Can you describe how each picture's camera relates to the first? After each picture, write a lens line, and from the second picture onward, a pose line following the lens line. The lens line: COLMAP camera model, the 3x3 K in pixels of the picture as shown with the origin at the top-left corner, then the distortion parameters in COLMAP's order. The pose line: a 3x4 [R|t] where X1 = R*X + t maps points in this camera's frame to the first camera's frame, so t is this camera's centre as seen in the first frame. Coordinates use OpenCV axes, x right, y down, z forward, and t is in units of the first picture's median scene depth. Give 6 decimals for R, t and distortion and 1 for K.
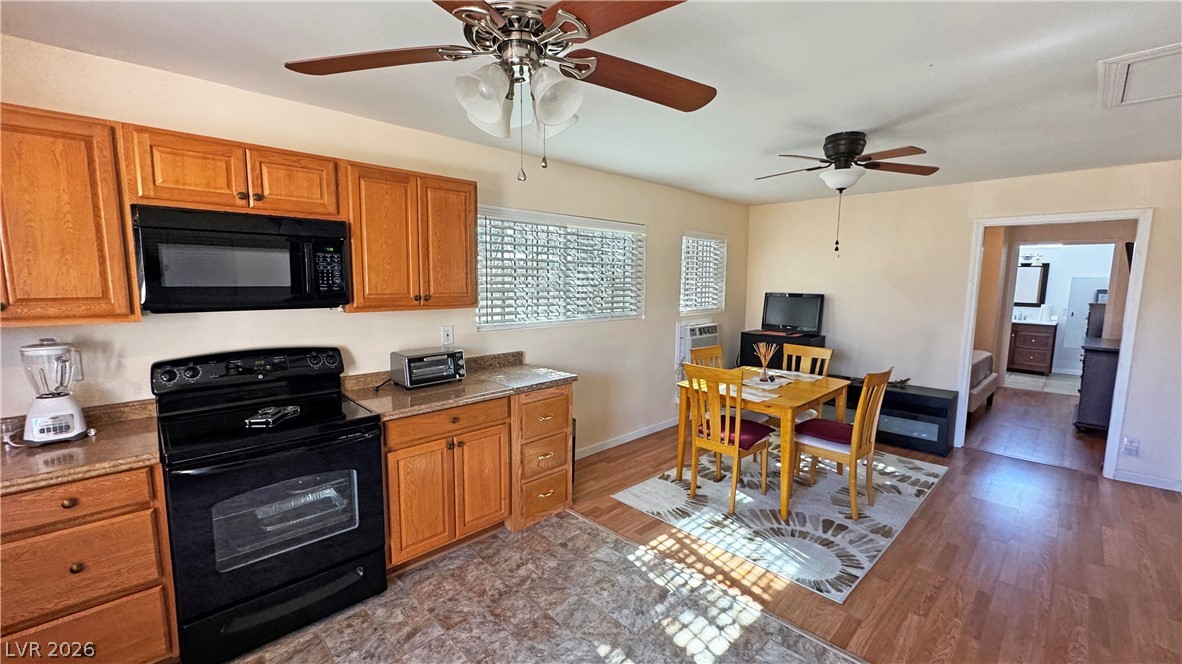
lens RADIAL K [[468.4, 0, 591.0], [0, 468.4, 332.0], [0, 0, 1]] dist [-0.002498, -0.000212]
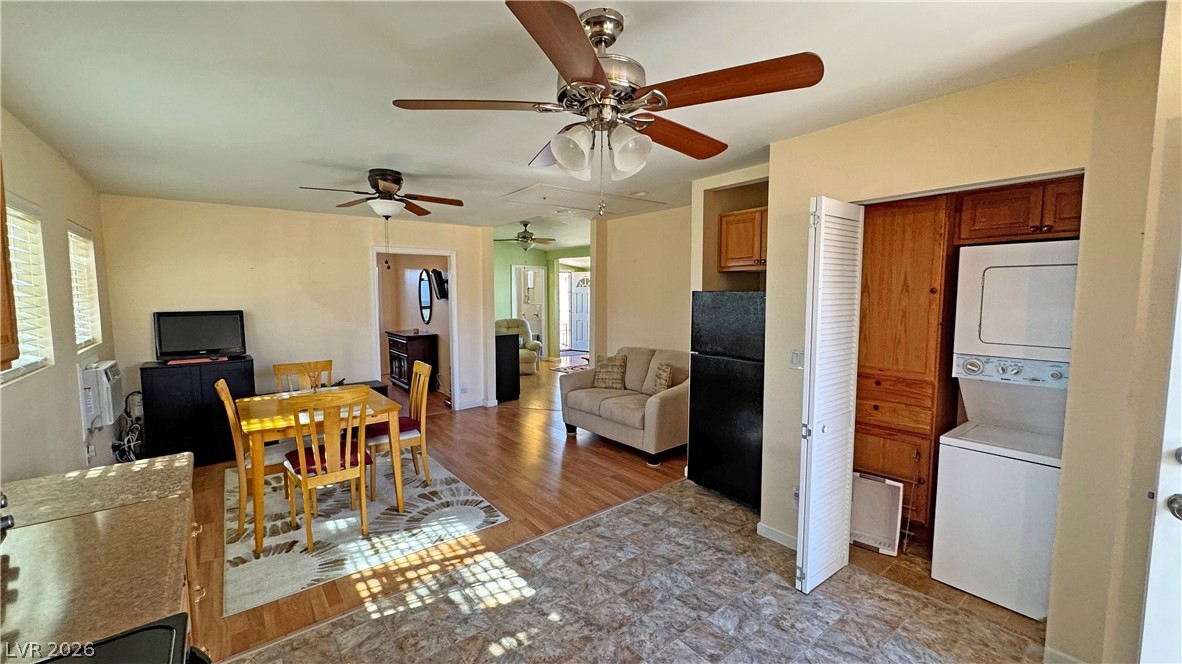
lens RADIAL K [[468.4, 0, 591.0], [0, 468.4, 332.0], [0, 0, 1]] dist [-0.002498, -0.000212]
pose [[0.100953, -0.094594, 0.990384, -0.615268], [0.119076, 0.989463, 0.082368, -0.059238], [-0.987740, 0.109616, 0.111153, 0.400016]]
